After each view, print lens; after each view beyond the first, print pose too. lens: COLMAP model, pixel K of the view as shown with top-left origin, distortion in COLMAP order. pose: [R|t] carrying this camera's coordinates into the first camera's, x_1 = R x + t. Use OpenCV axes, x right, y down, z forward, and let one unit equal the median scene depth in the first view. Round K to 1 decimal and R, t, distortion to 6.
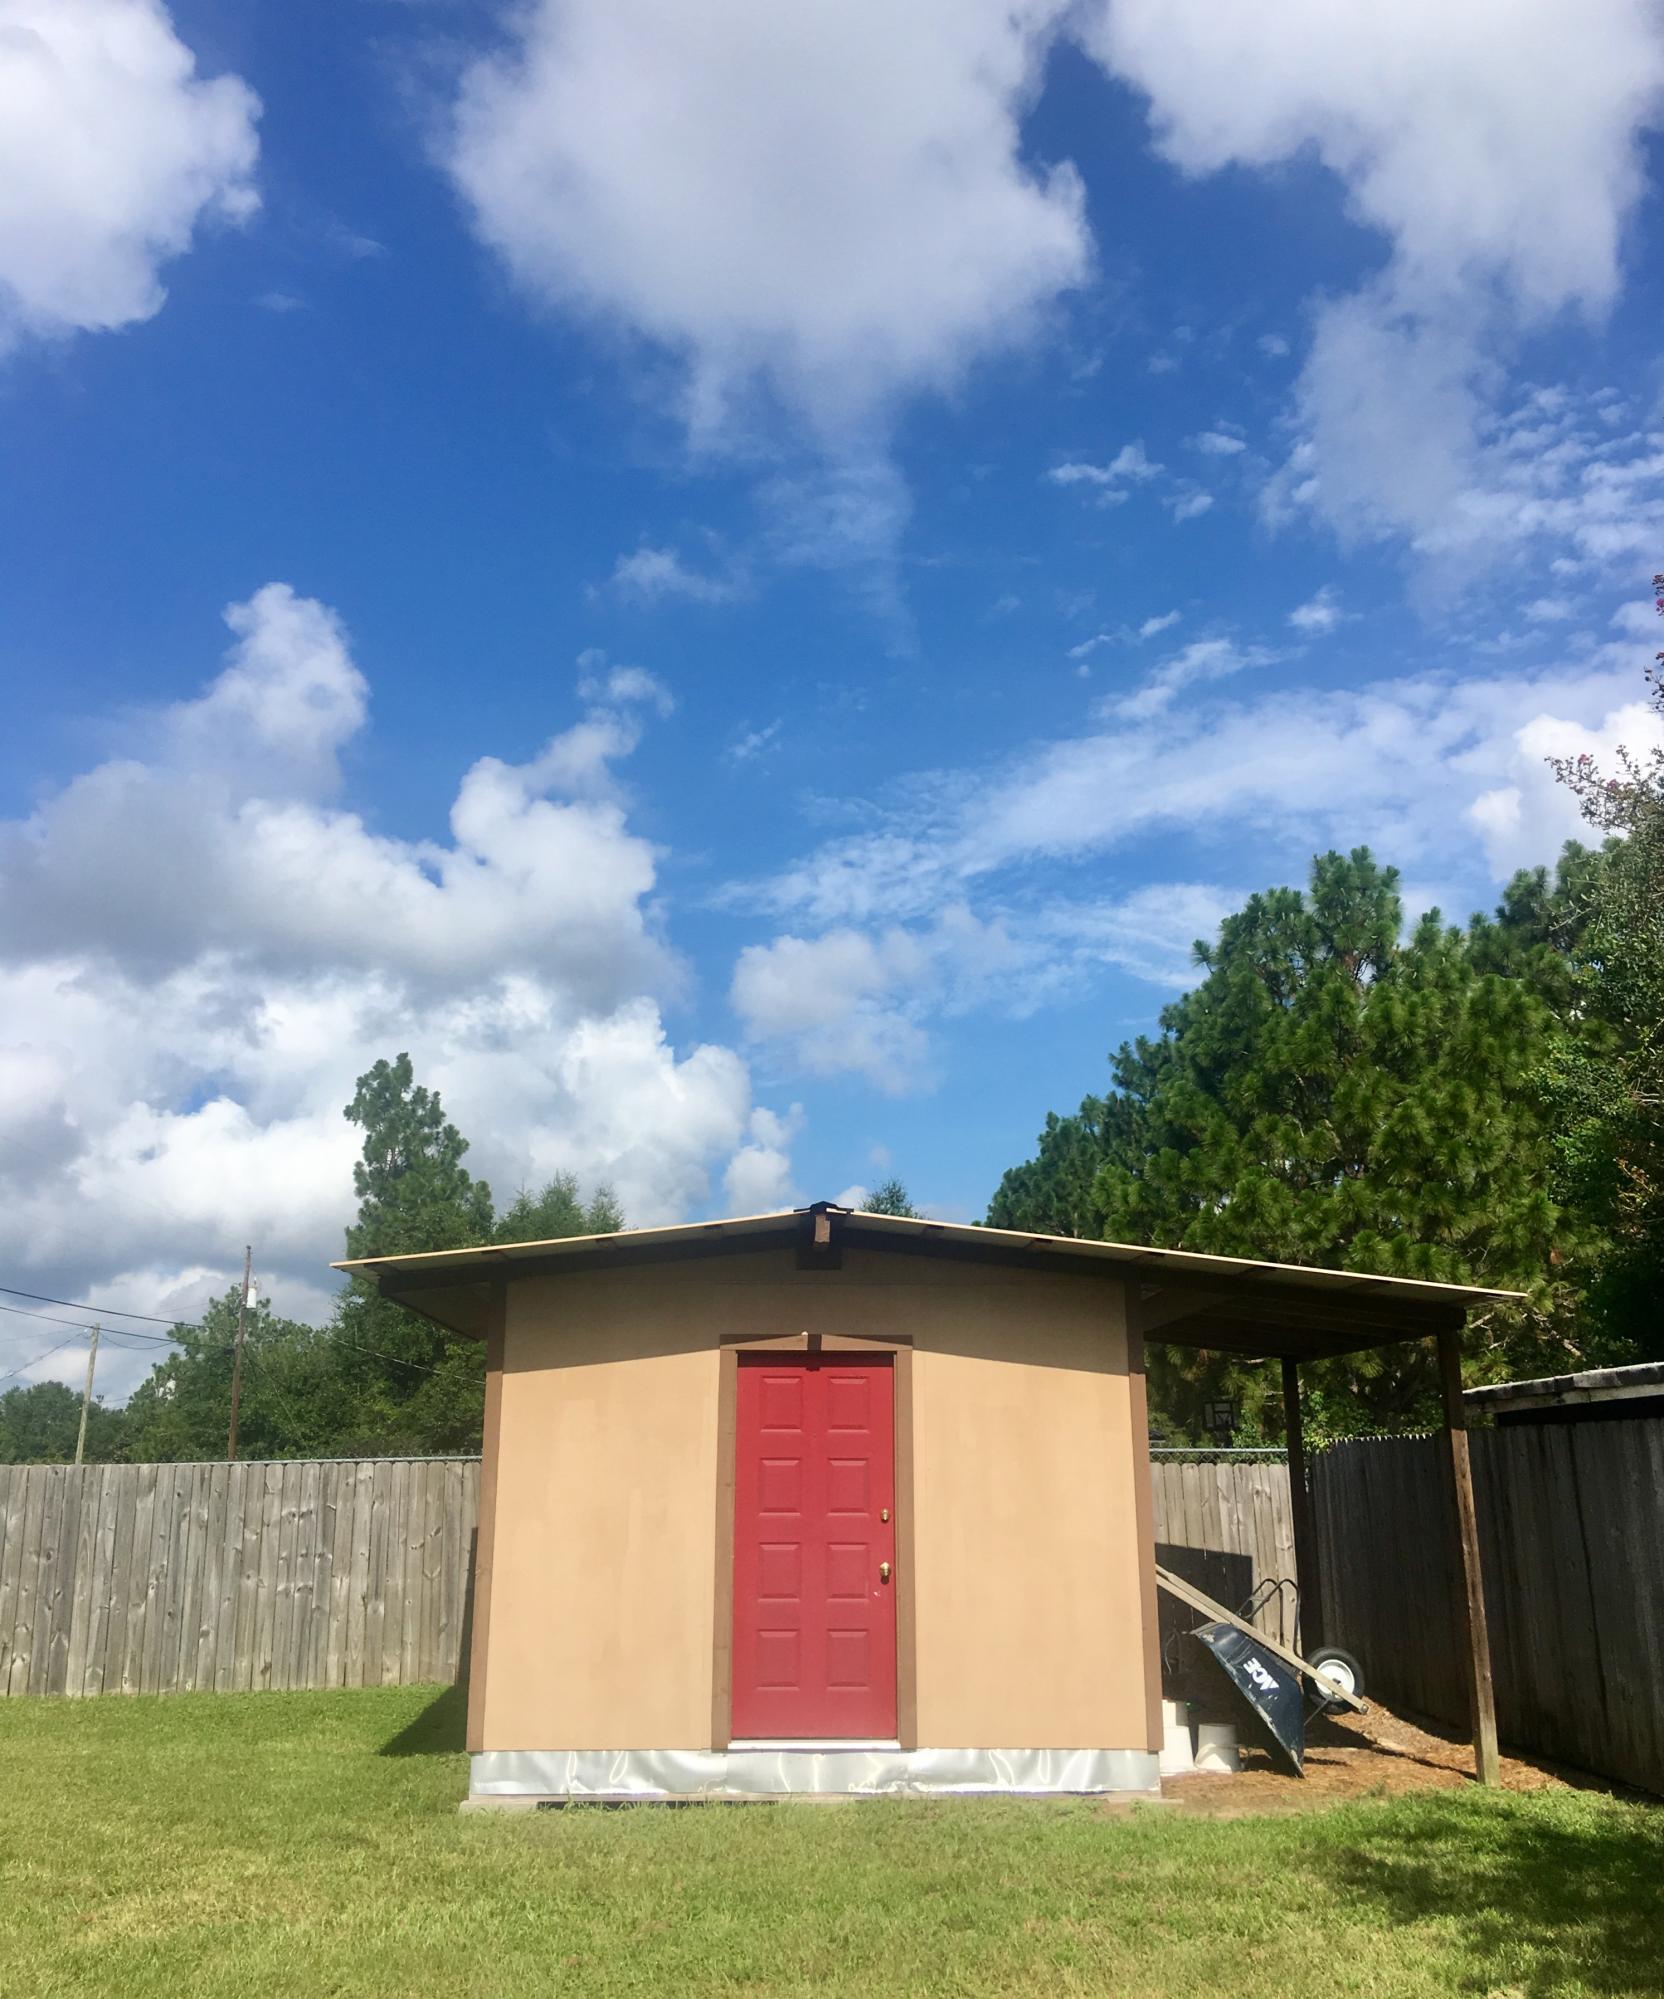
lens RADIAL K [[1919.5, 0, 853.9], [0, 1919.5, 934.4], [0, 0, 1]] dist [0.137699, -0.227030]
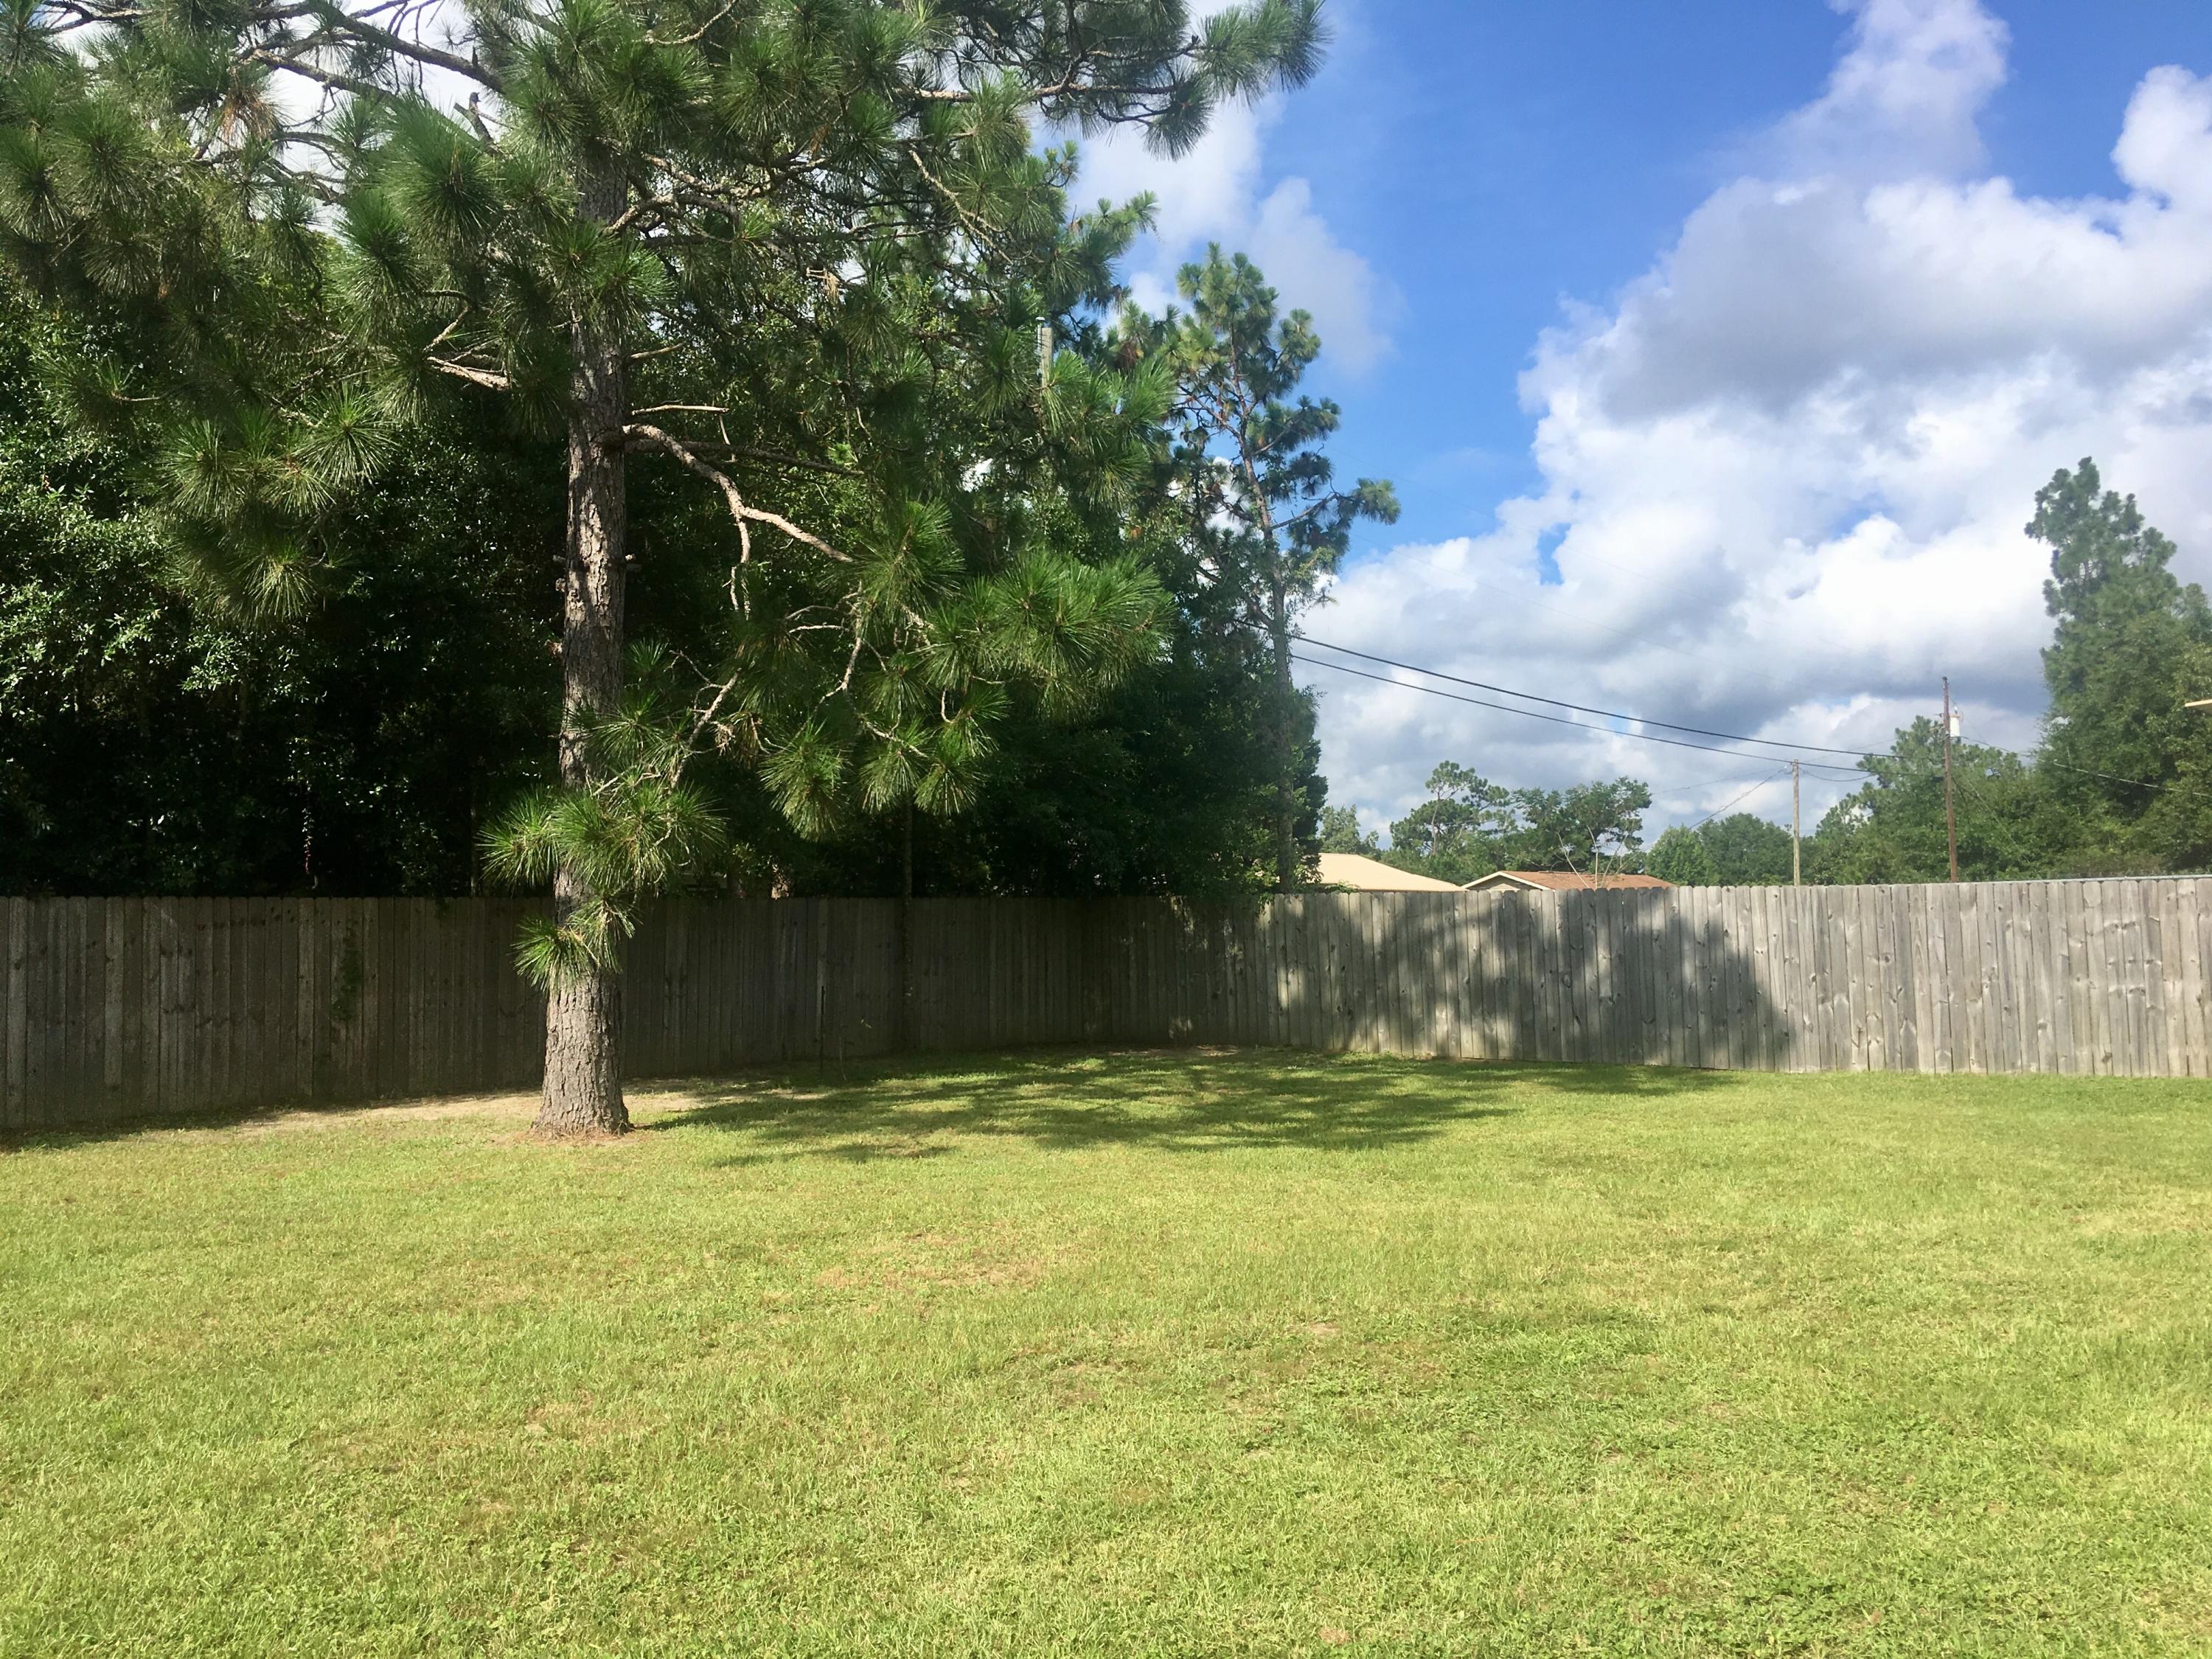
lens RADIAL K [[1924.2, 0, 1106.0], [0, 1924.2, 829.5], [0, 0, 1]] dist [0.157913, -0.205120]
pose [[0.775424, -0.040670, -0.630129, -0.011945], [0.186374, 0.968206, 0.166857, -0.018007], [0.603309, -0.246824, 0.758351, -0.067318]]
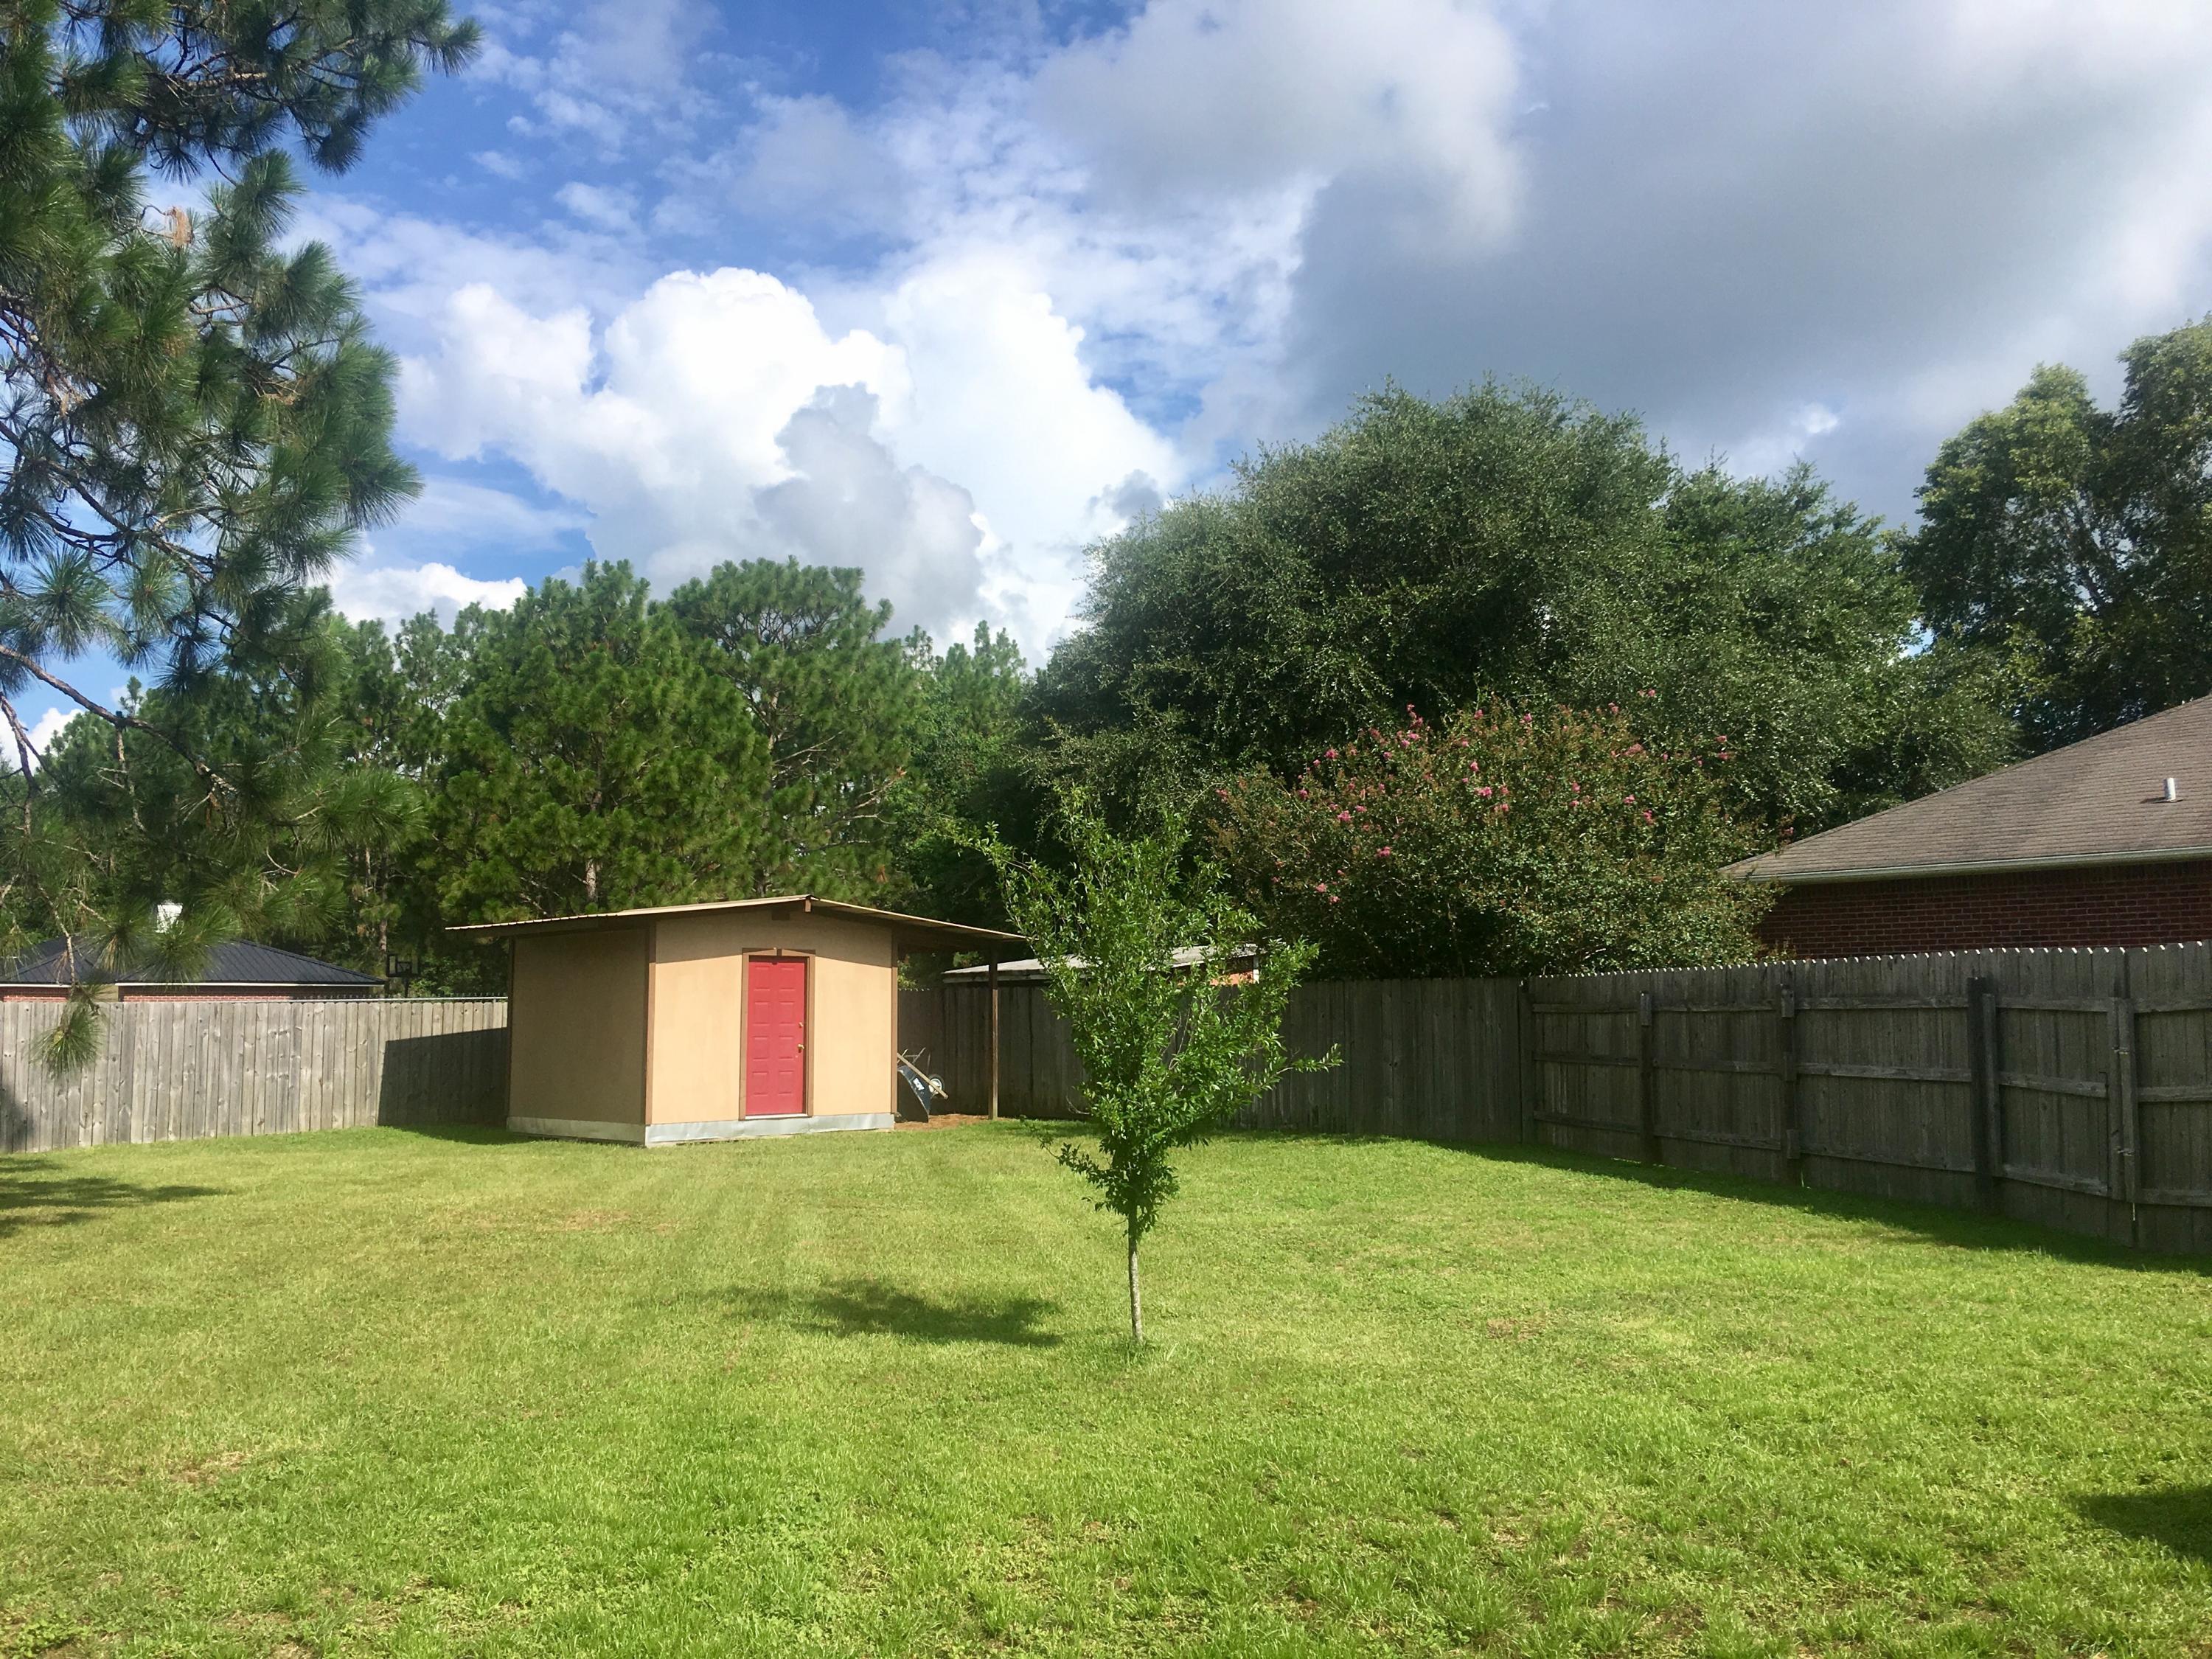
lens RADIAL K [[1872.0, 0, 1106.0], [0, 1872.0, 829.5], [0, 0, 1]] dist [0.100877, -0.174533]
pose [[0.756990, 0.059275, 0.650733, -0.340608], [-0.172951, 0.978535, 0.112057, -0.069708], [-0.630123, -0.197370, 0.750993, -0.248565]]
